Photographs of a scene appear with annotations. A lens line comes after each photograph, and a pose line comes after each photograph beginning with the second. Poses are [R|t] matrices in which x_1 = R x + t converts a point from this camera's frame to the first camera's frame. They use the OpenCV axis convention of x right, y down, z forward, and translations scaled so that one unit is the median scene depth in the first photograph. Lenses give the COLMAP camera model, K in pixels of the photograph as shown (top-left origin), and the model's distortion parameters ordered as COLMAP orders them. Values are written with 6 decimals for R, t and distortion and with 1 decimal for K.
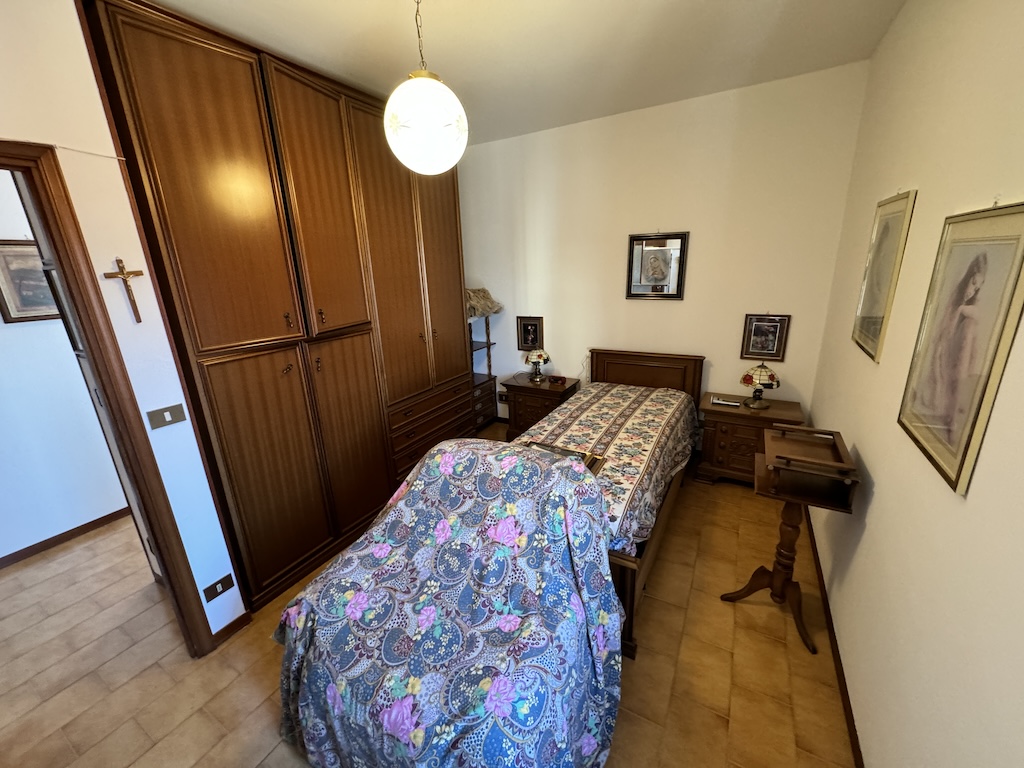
lens RADIAL K [[407.0, 0, 520.6], [0, 407.0, 381.2], [0, 0, 1]] dist [0.000816, -0.000074]
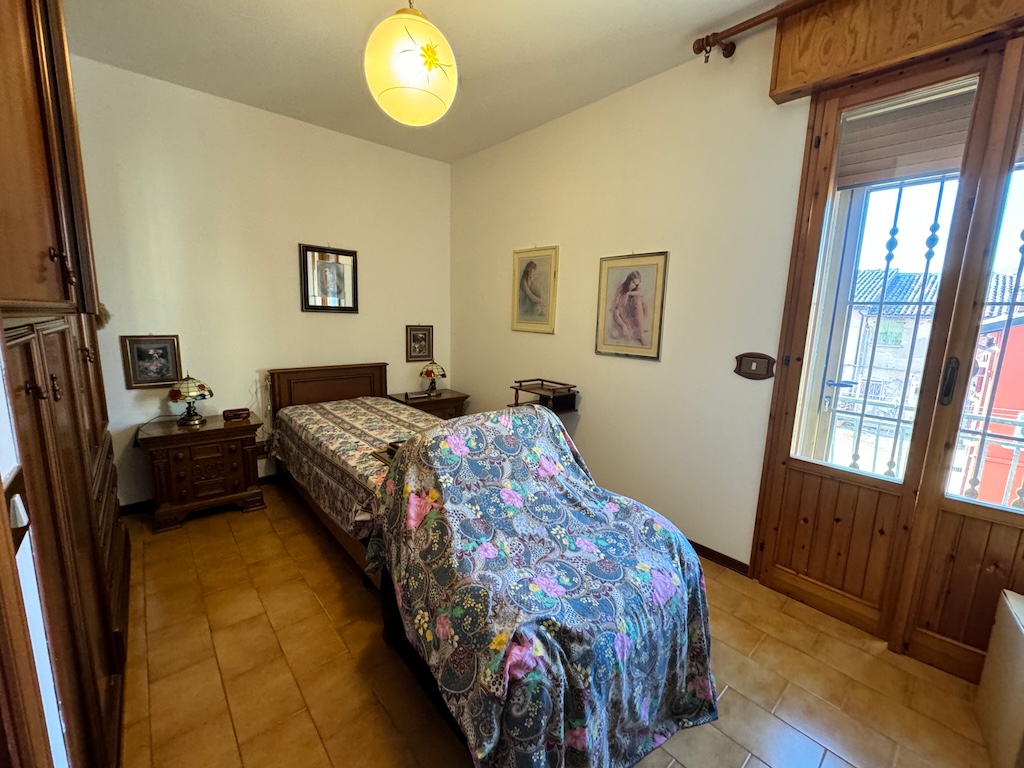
lens RADIAL K [[407.0, 0, 520.6], [0, 407.0, 381.2], [0, 0, 1]] dist [0.000816, -0.000074]
pose [[0.332974, -0.111034, 0.936376, -1.030145], [0.225987, 0.973499, 0.035075, 0.071847], [-0.915455, 0.199930, 0.349242, 0.581788]]
